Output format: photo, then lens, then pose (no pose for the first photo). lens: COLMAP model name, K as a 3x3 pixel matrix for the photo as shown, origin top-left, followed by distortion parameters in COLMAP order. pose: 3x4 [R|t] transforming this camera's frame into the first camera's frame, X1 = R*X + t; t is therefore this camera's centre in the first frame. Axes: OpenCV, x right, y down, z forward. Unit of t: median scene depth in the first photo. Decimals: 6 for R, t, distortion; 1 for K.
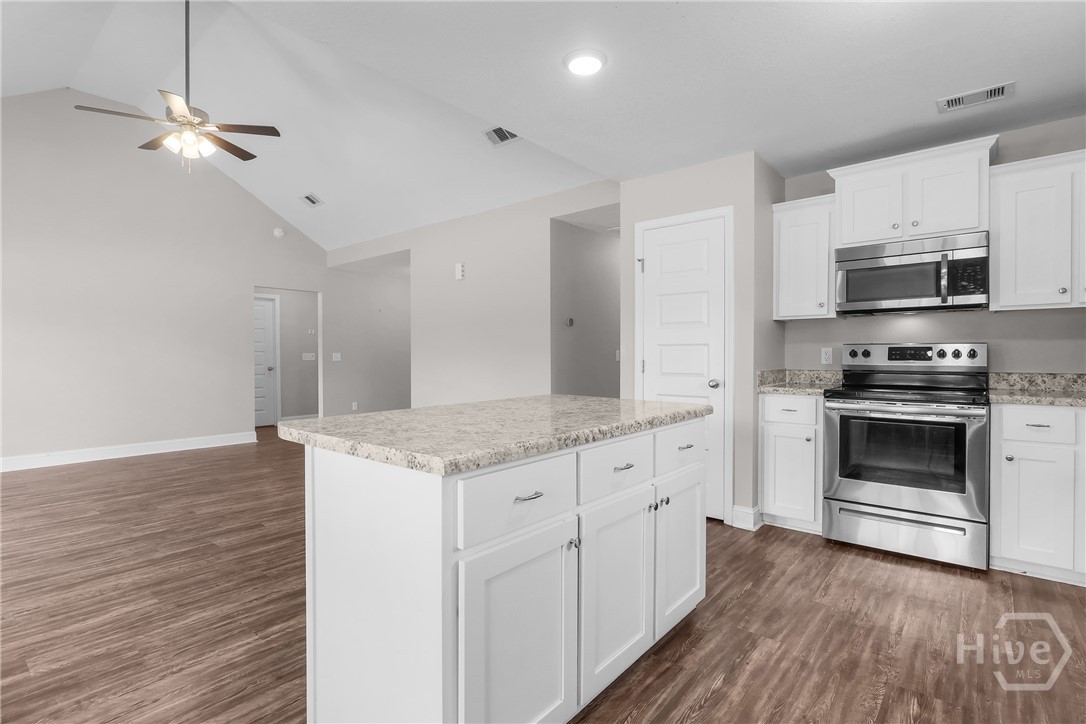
lens RADIAL K [[528.3, 0, 543.0], [0, 528.3, 362.0], [0, 0, 1]] dist [-0.003826, -0.000081]
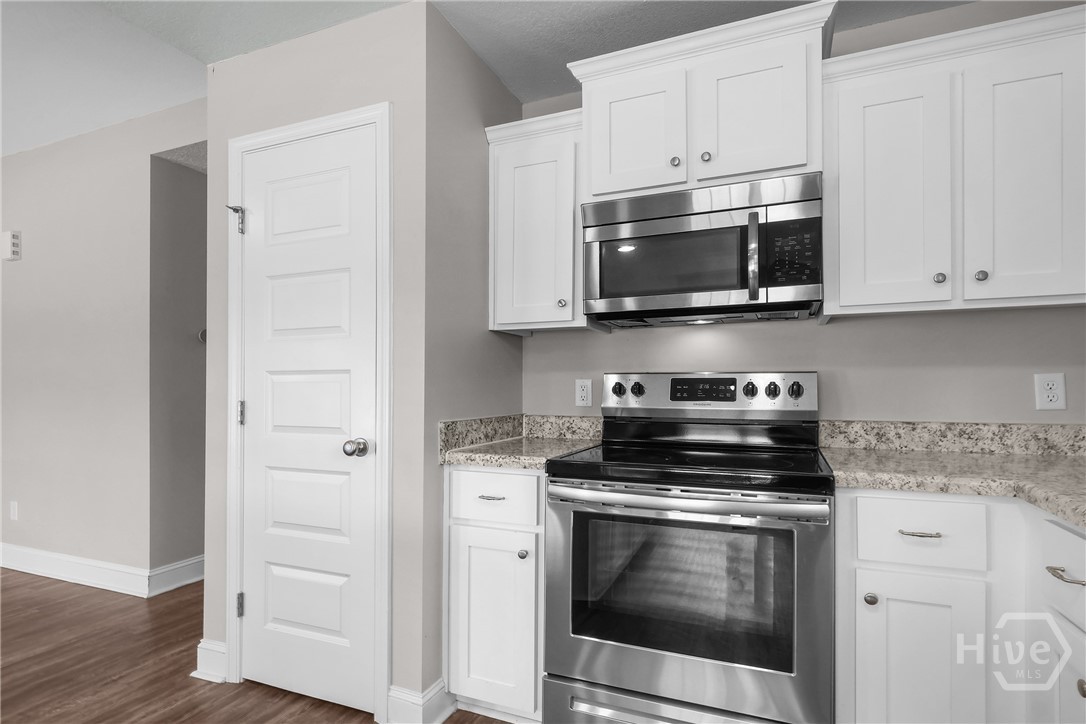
lens RADIAL K [[563.9, 0, 481.3], [0, 563.9, 392.3], [0, 0, 1]] dist [-0.007475, -0.001486]
pose [[0.979717, -0.000182, 0.200384, 0.334557], [0.001870, 0.999964, -0.008236, -0.007980], [-0.200375, 0.008444, 0.979683, 0.442021]]
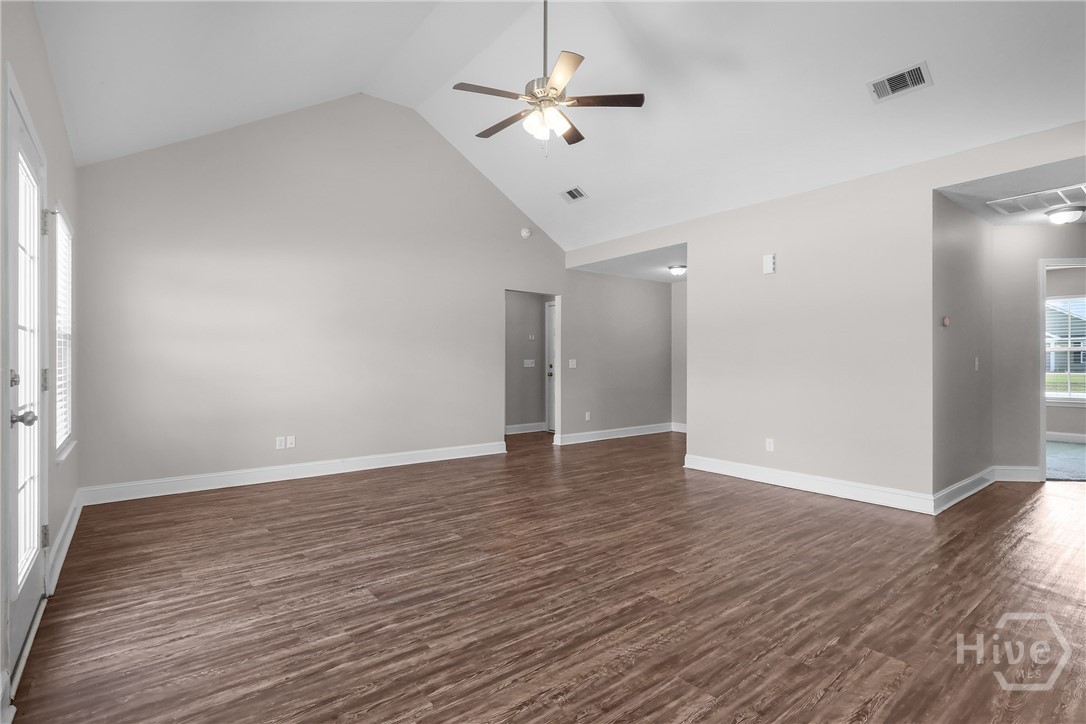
lens RADIAL K [[525.6, 0, 534.5], [0, 525.6, 365.5], [0, 0, 1]] dist [-0.000285, 0.000152]
pose [[0.976505, 0.004833, -0.215441, -0.612052], [-0.006128, 0.999967, -0.005342, -0.002914], [0.215408, 0.006536, 0.976502, 0.169931]]
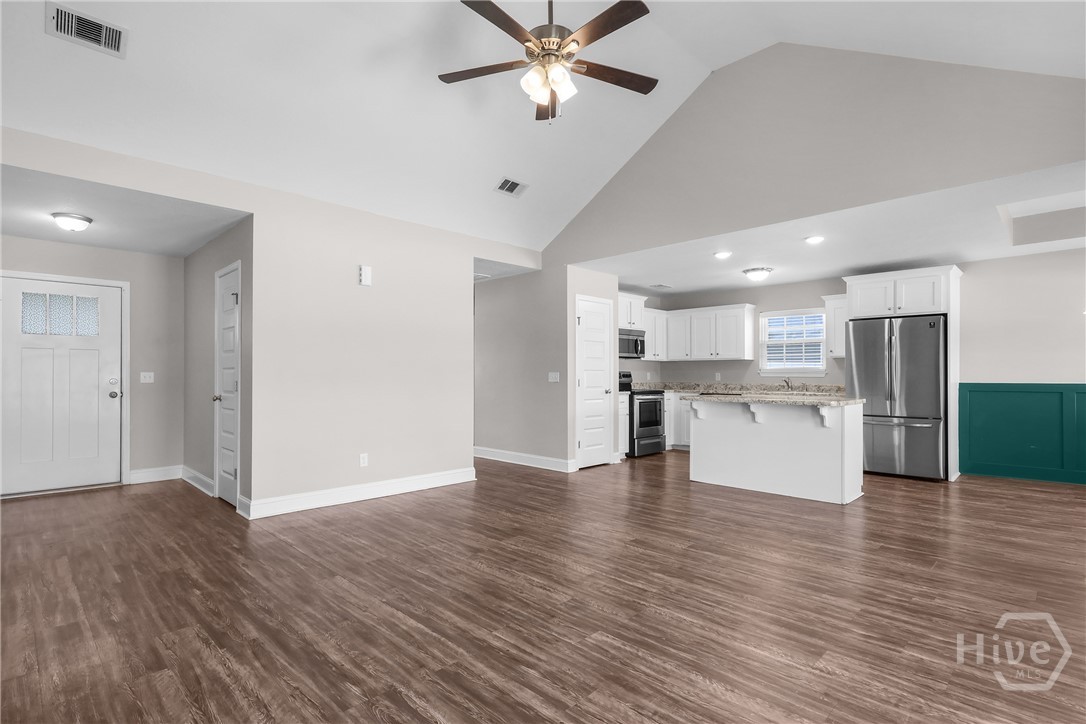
lens RADIAL K [[518.9, 0, 540.9], [0, 518.9, 369.3], [0, 0, 1]] dist [-0.000162, -0.000264]
pose [[0.092561, 0.015166, 0.995592, -1.690057], [0.012241, 0.999791, -0.016368, -0.011327], [-0.995632, 0.013702, 0.092356, 1.167923]]
